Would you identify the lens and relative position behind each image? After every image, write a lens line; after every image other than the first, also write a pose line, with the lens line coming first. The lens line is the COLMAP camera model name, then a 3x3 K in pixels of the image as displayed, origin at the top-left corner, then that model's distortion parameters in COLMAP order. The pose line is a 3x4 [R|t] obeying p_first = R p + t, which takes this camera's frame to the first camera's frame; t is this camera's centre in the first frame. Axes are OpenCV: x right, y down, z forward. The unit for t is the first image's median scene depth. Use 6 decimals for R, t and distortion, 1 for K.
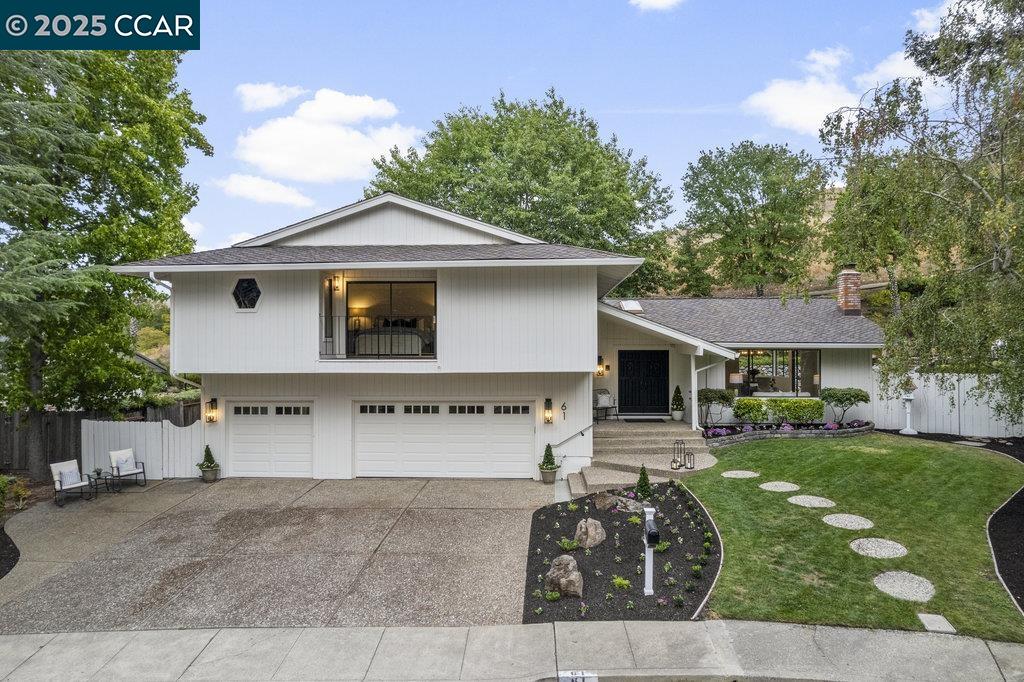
lens RADIAL K [[661.1, 0, 512.0], [0, 661.1, 341.0], [0, 0, 1]] dist [-0.087767, 0.084577]
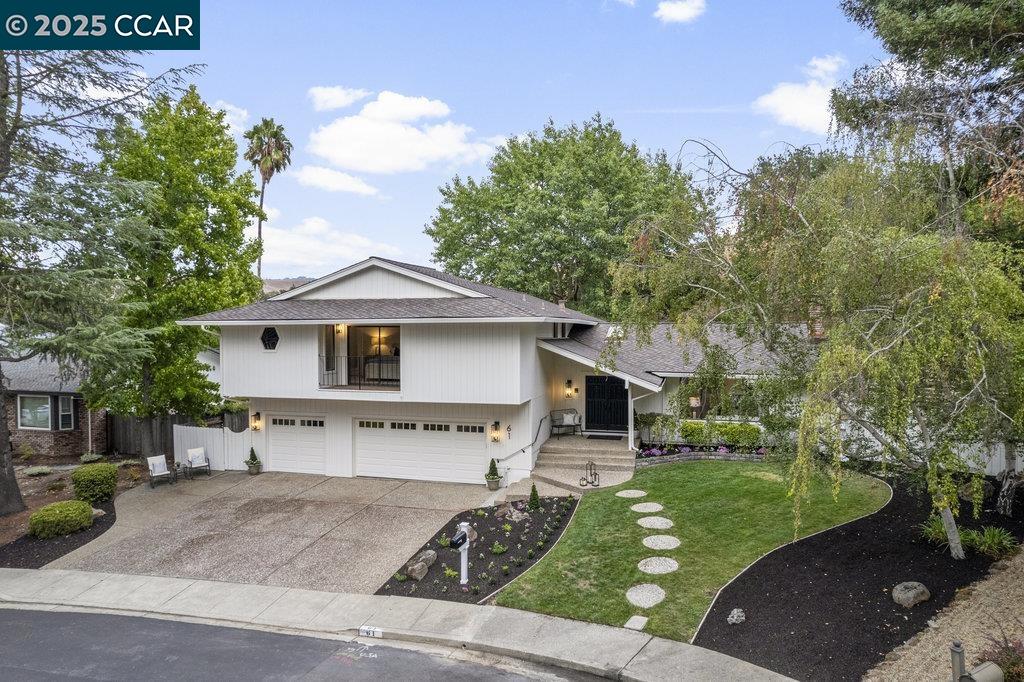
lens RADIAL K [[661.1, 0, 512.0], [0, 661.1, 341.0], [0, 0, 1]] dist [-0.087767, 0.084577]
pose [[0.975170, 0.006053, -0.221376, 0.387308], [0.001135, 0.999477, 0.032328, -0.112564], [0.221456, -0.031776, 0.974653, -0.210242]]
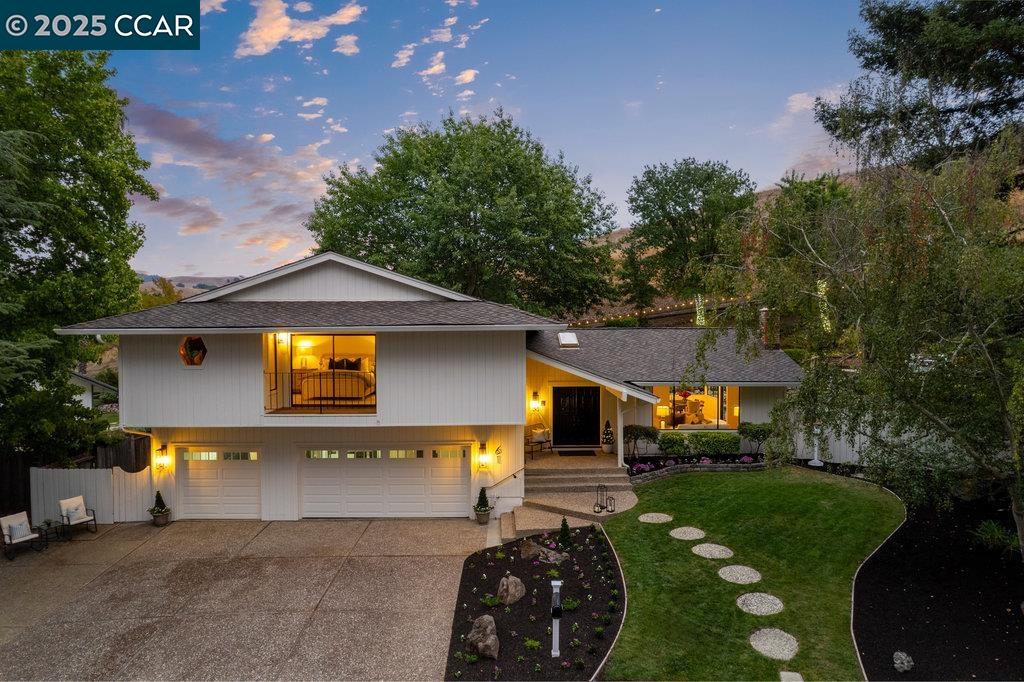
lens RADIAL K [[656.5, 0, 512.0], [0, 656.5, 341.0], [0, 0, 1]] dist [-0.083971, 0.077976]
pose [[0.998139, -0.002199, 0.060933, 0.041294], [0.000344, 0.999537, 0.030430, -0.122315], [-0.060972, -0.030353, 0.997678, -0.065472]]
